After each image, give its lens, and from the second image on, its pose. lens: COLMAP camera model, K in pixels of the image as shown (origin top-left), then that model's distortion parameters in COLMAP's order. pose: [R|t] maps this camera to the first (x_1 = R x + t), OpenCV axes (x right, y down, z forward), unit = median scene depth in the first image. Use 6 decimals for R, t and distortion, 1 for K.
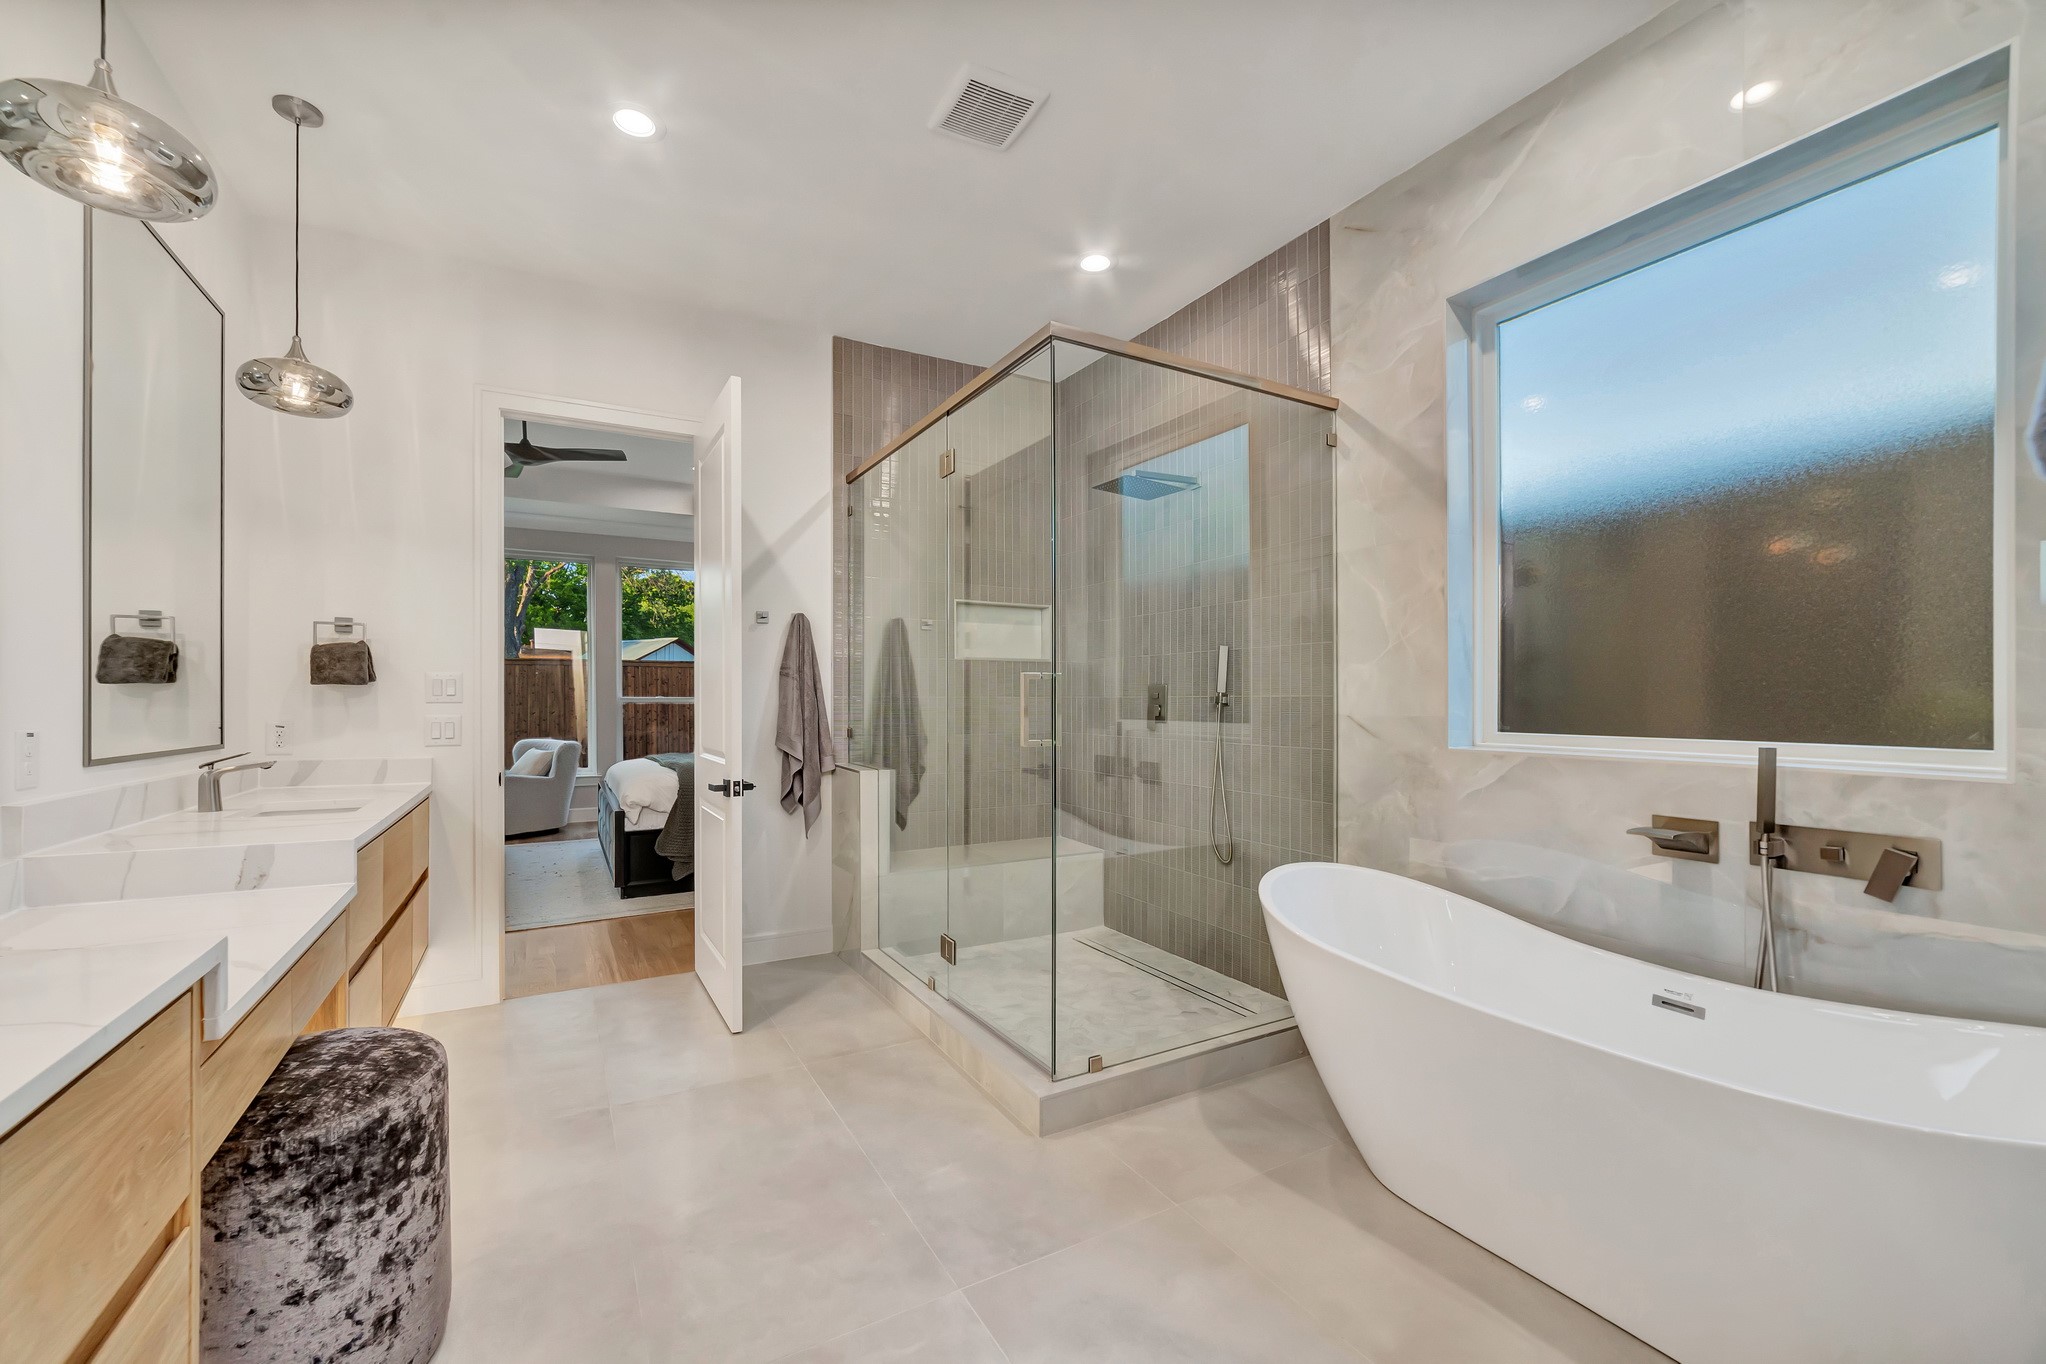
lens RADIAL K [[820.4, 0, 990.6], [0, 820.4, 697.1], [0, 0, 1]] dist [-0.000509, -0.000116]
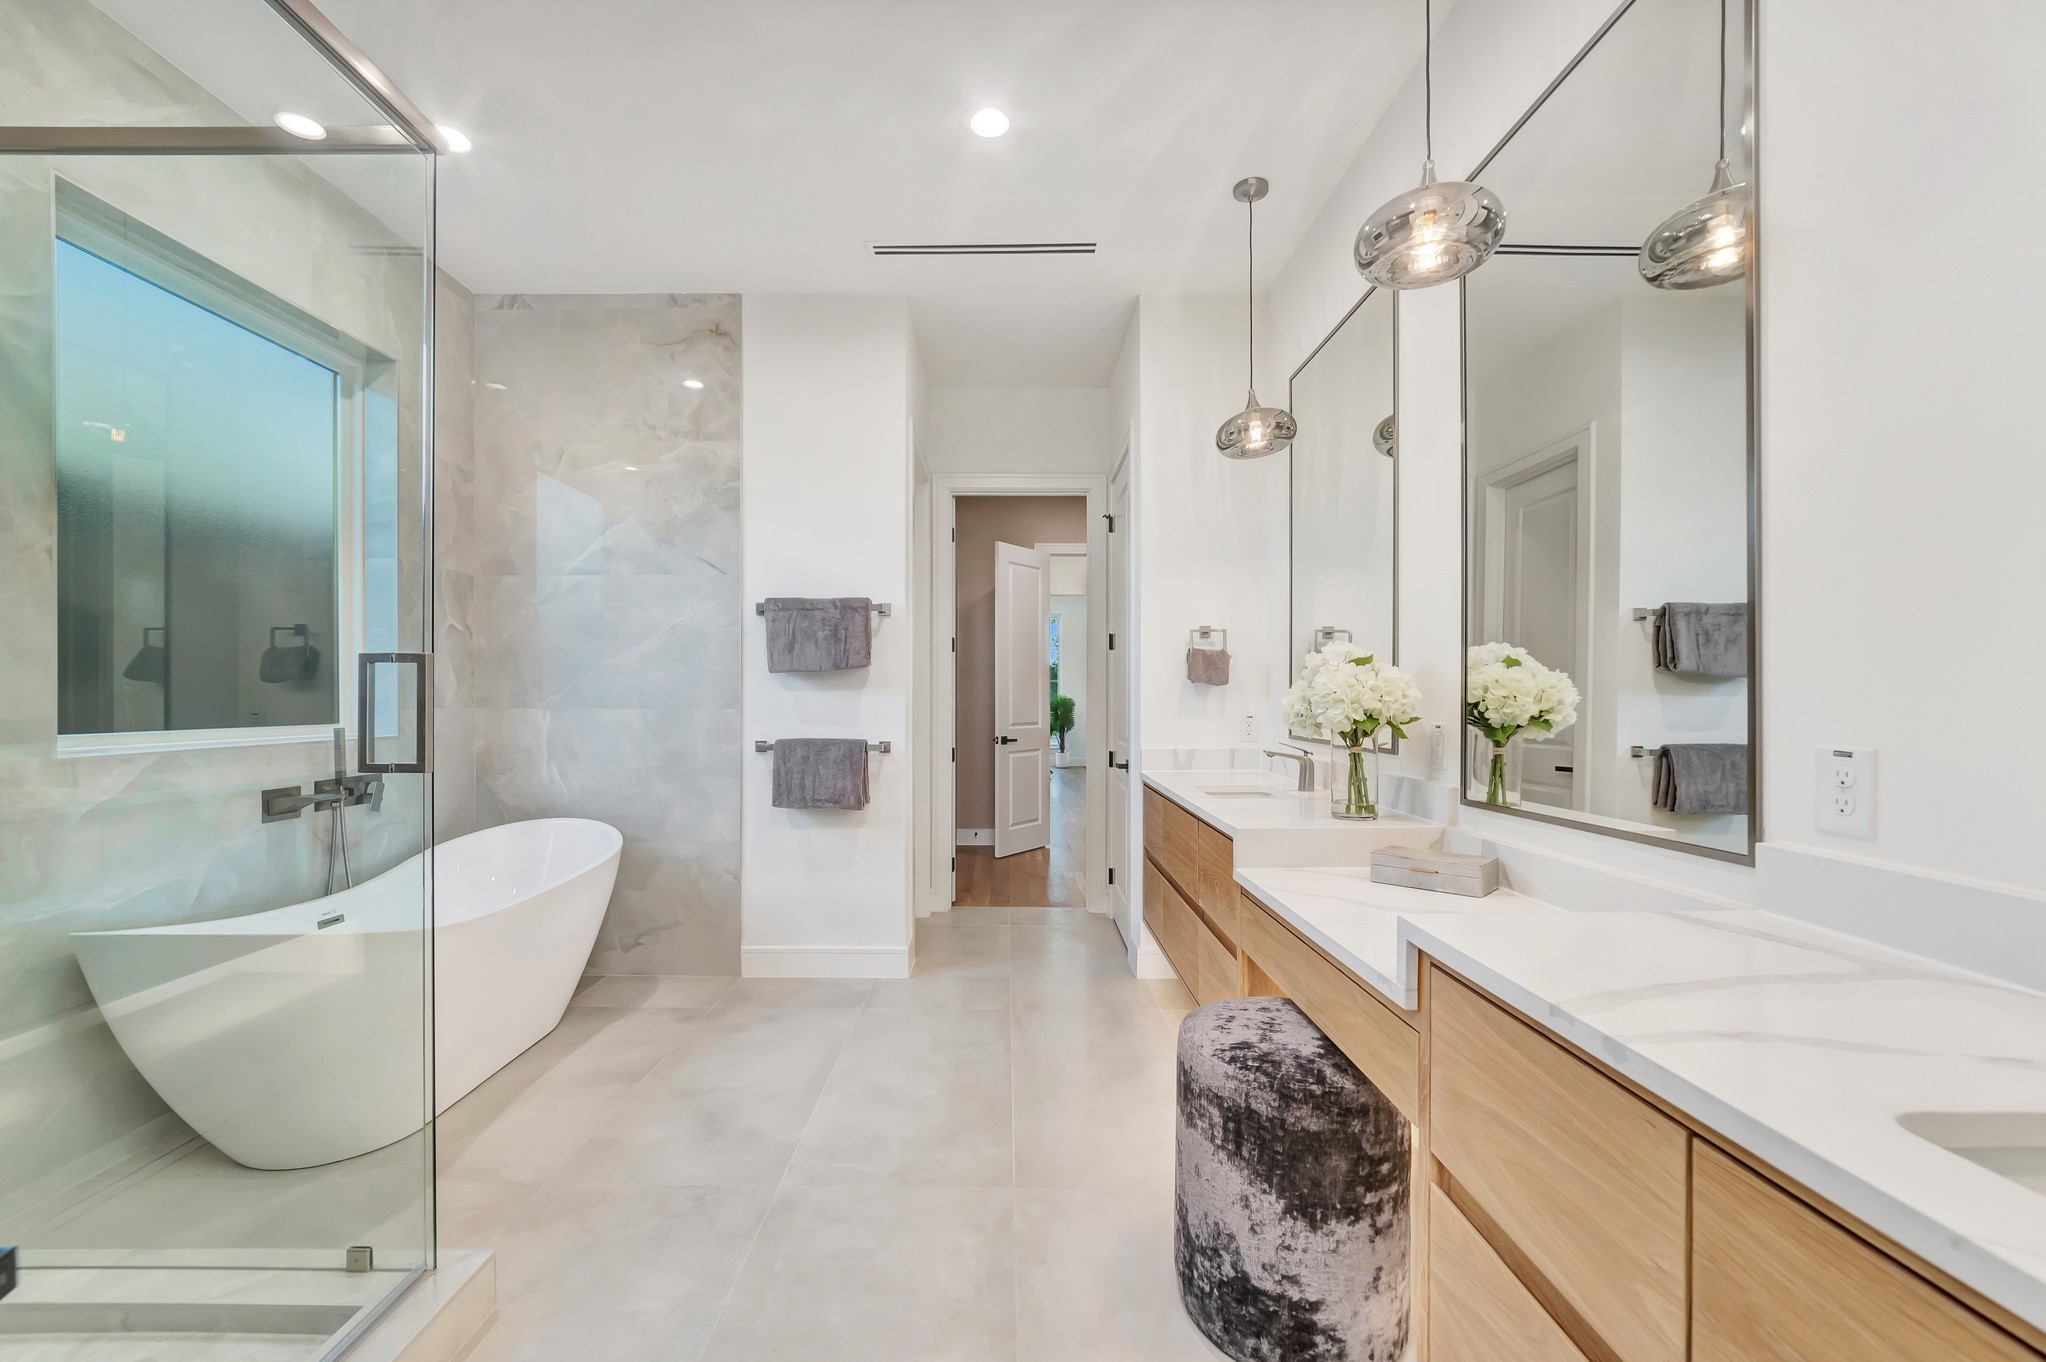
lens RADIAL K [[820.4, 0, 990.6], [0, 820.4, 696.1], [0, 0, 1]] dist [-0.000509, -0.000116]
pose [[-0.870800, -0.001576, 0.491635, -0.771789], [-0.002871, 0.999994, -0.001880, 0.002722], [-0.491629, -0.003049, -0.870800, 1.624919]]
